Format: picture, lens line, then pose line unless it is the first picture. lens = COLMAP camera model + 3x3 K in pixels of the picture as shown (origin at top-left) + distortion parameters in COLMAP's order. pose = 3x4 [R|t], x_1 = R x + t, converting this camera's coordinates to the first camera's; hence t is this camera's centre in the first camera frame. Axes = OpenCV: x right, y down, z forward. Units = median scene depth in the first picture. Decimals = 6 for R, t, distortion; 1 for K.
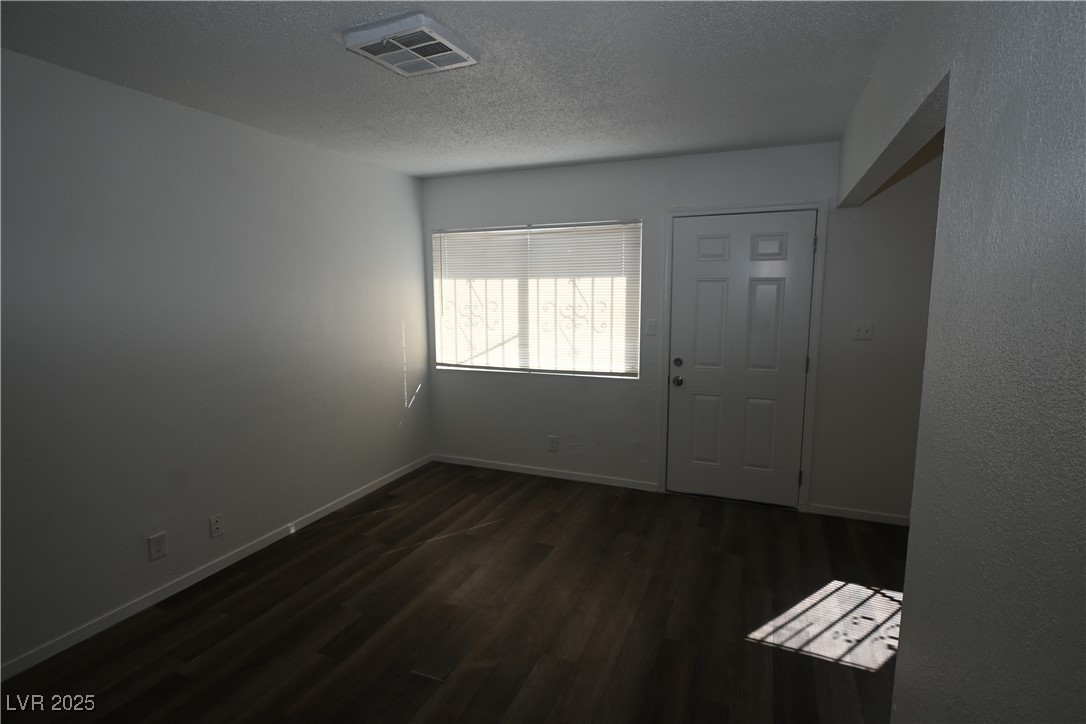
lens RADIAL K [[535.6, 0, 543.8], [0, 535.6, 364.7], [0, 0, 1]] dist [-0.001794, 0.001140]
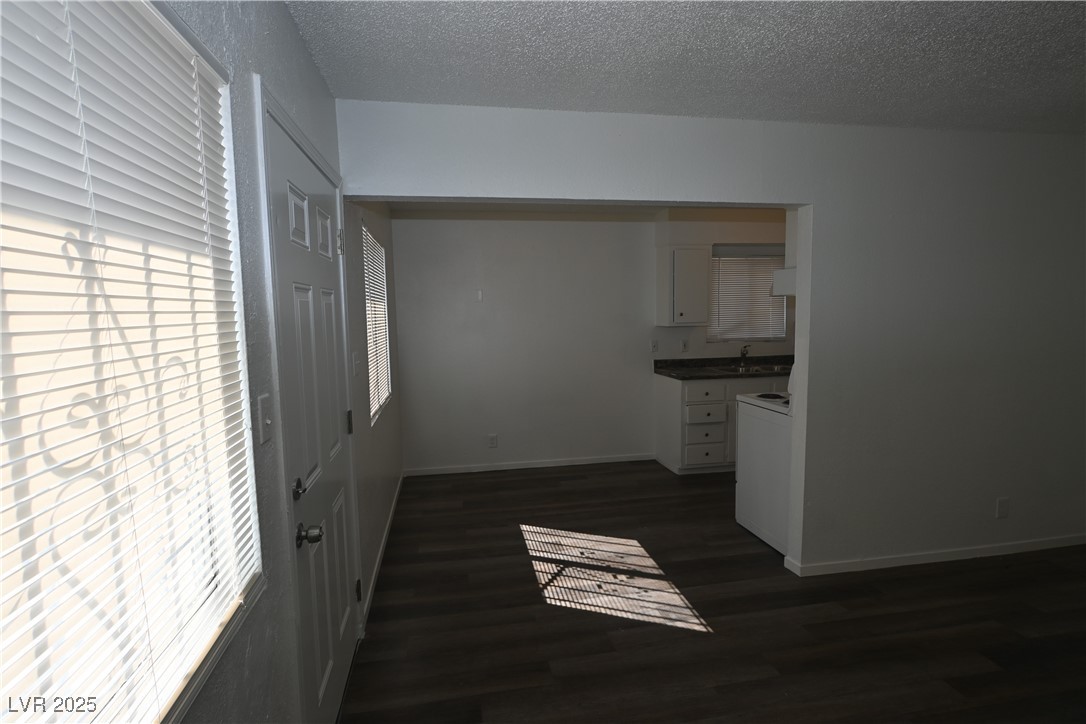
lens RADIAL K [[535.6, 0, 540.7], [0, 535.6, 363.8], [0, 0, 1]] dist [-0.001794, 0.001140]
pose [[-0.546897, -0.068549, 0.834389, -0.193747], [0.133807, 0.976674, 0.167942, -0.156224], [-0.826438, 0.203494, -0.524967, 1.176859]]
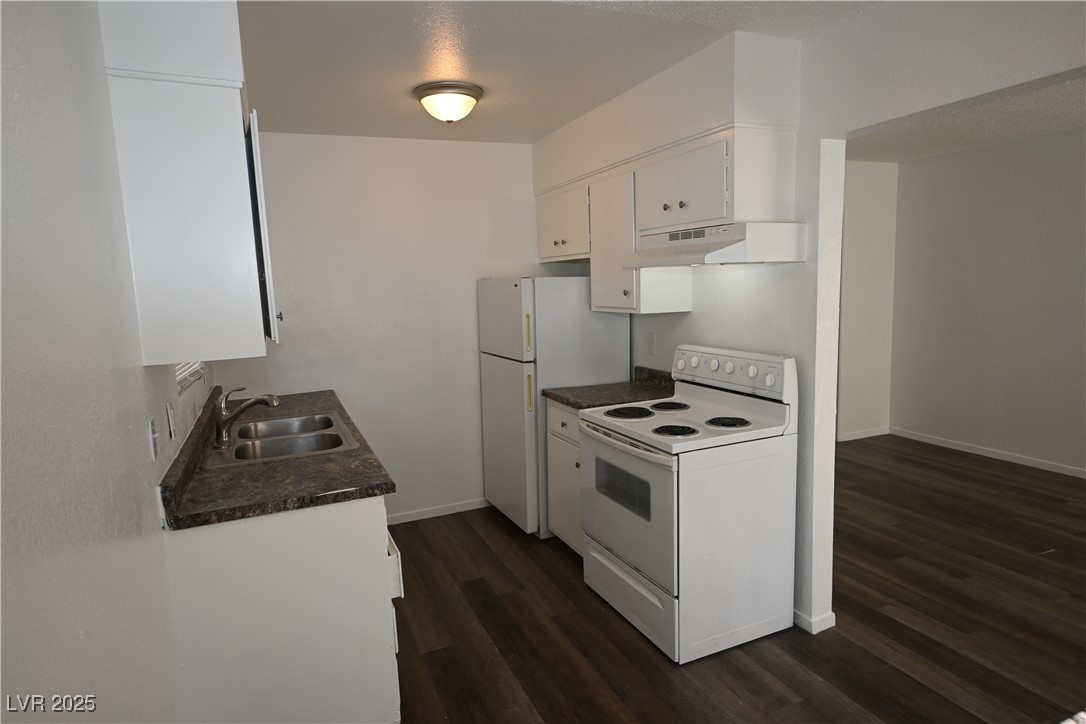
lens RADIAL K [[622.8, 0, 540.7], [0, 622.8, 360.5], [0, 0, 1]] dist [-0.003245, -0.000461]
pose [[-0.684903, 0.123444, -0.718102, 1.050074], [-0.065060, 0.971247, 0.229012, -0.096990], [0.725724, 0.203571, -0.657179, 0.623602]]
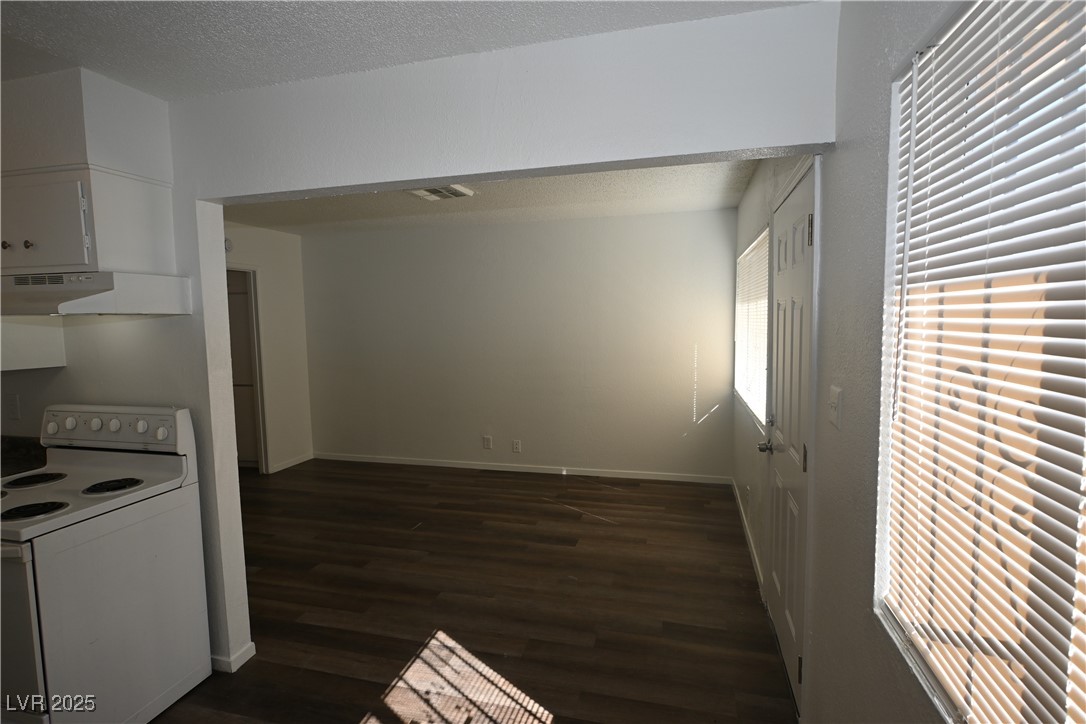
lens RADIAL K [[535.6, 0, 544.6], [0, 535.6, 360.0], [0, 0, 1]] dist [-0.001794, 0.001140]
pose [[0.142934, 0.085783, -0.986008, 1.005771], [-0.127806, 0.989495, 0.067560, -0.106231], [0.981446, 0.116362, 0.152396, 0.671621]]
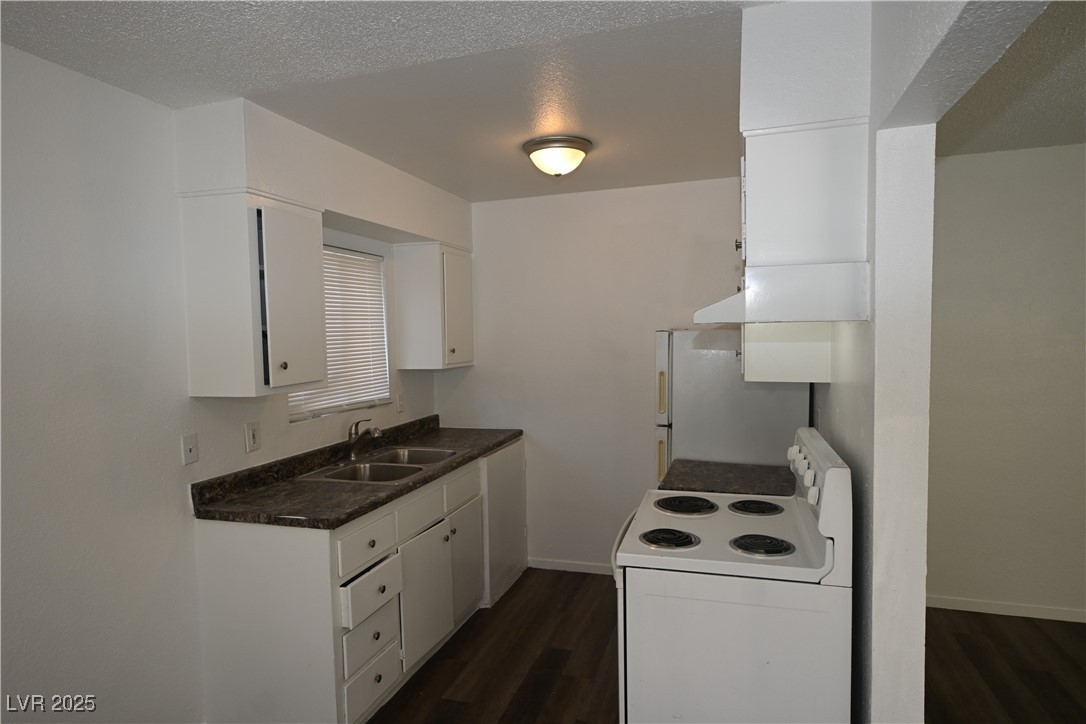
lens RADIAL K [[622.8, 0, 544.2], [0, 622.8, 360.4], [0, 0, 1]] dist [-0.003245, -0.000461]
pose [[-0.994614, 0.032845, -0.098306, 0.589688], [0.013534, 0.981497, 0.190997, -0.126235], [0.102760, 0.188638, -0.976656, 0.782107]]
